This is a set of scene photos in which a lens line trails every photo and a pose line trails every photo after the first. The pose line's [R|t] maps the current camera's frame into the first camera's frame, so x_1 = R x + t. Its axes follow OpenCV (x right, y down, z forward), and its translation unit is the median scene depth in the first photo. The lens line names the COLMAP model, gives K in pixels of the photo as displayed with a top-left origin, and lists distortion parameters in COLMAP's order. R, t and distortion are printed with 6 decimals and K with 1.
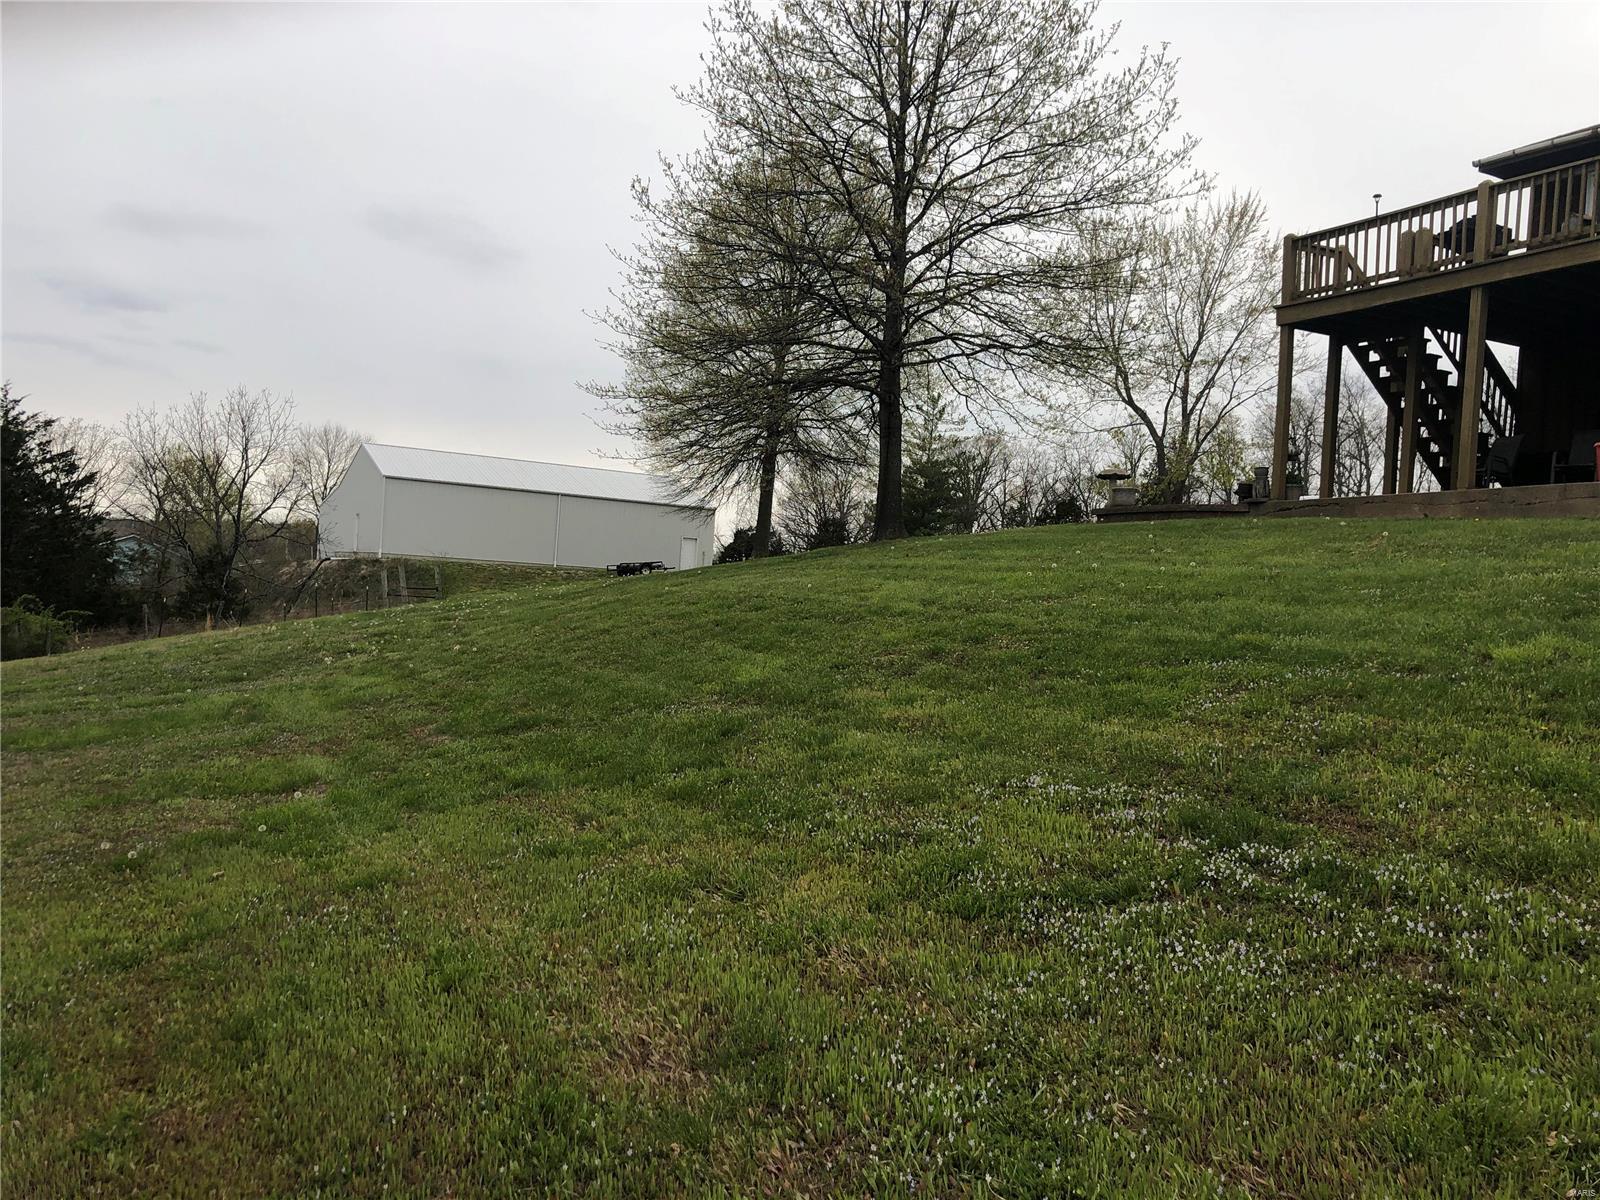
lens RADIAL K [[1275.1, 0, 823.4], [0, 1275.1, 571.8], [0, 0, 1]] dist [0.047876, -0.004752]
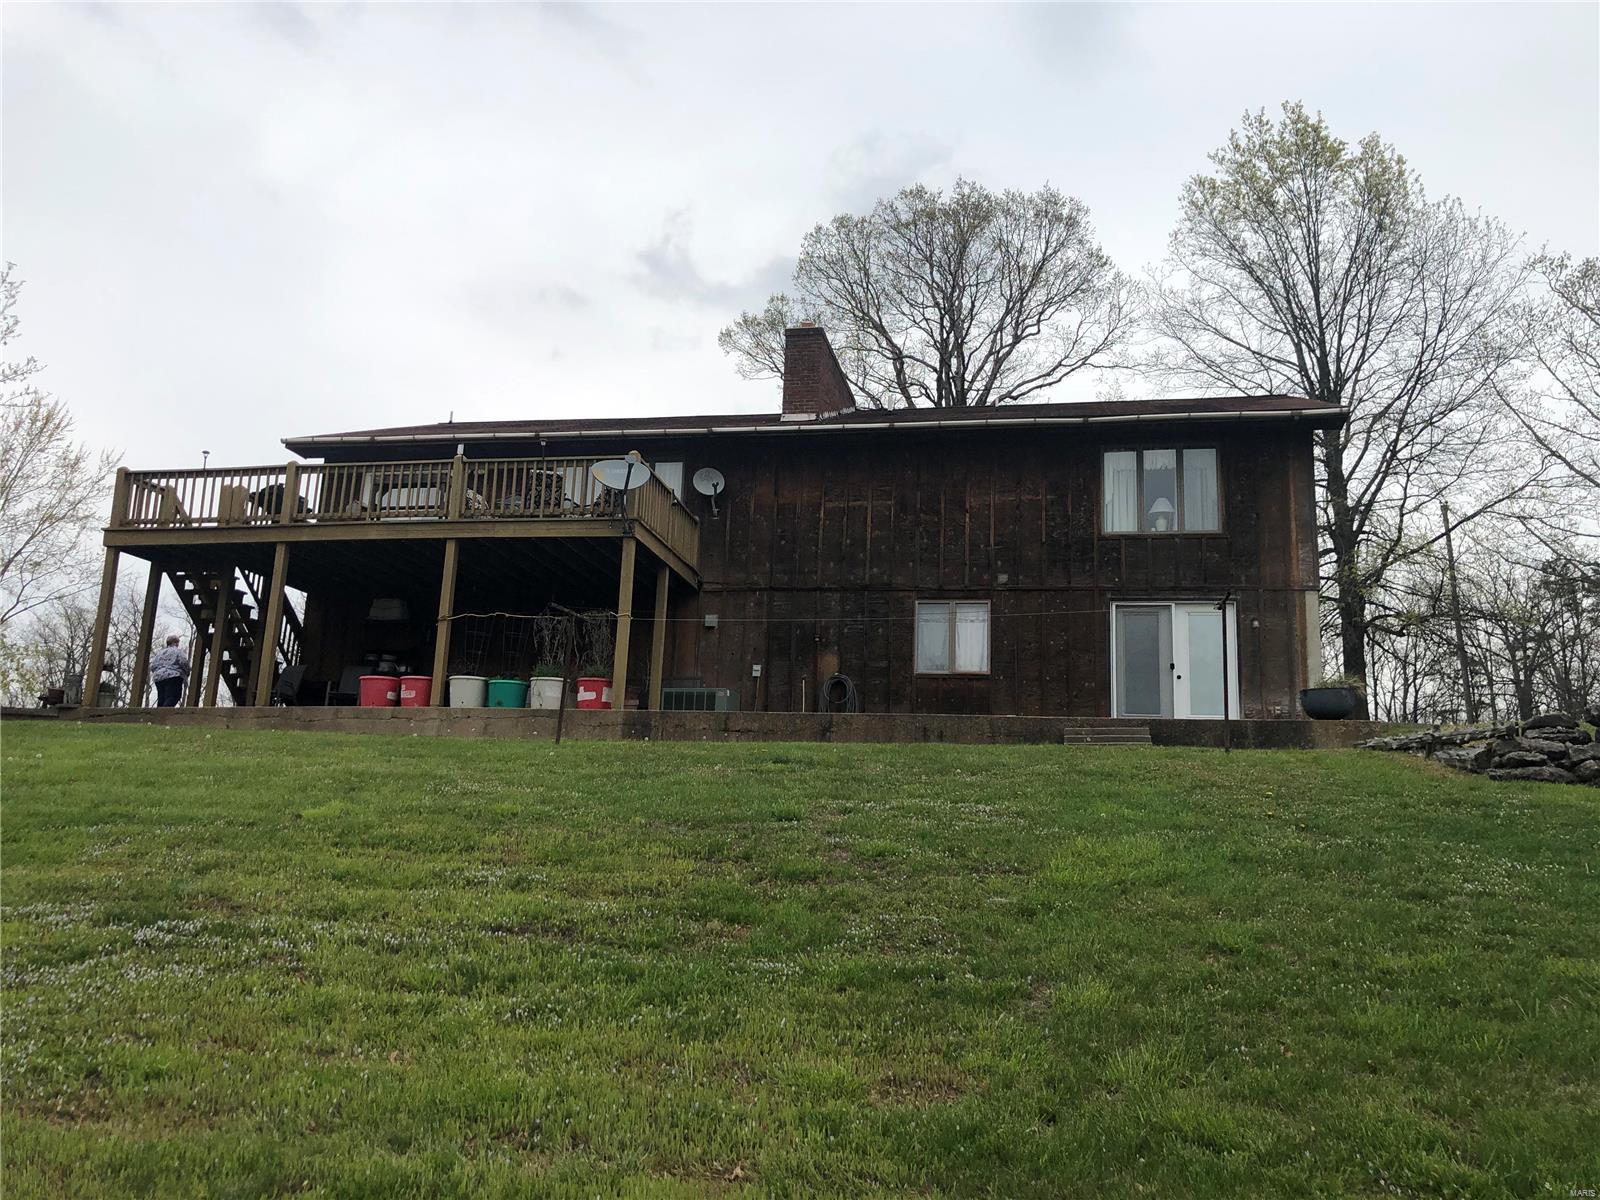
lens RADIAL K [[1275.1, 0, 823.4], [0, 1275.1, 571.8], [0, 0, 1]] dist [0.047876, -0.004752]
pose [[0.624880, 0.141914, 0.767714, -0.106132], [-0.007622, 0.984402, -0.175766, 0.018084], [-0.780683, 0.103981, 0.616215, -0.151436]]
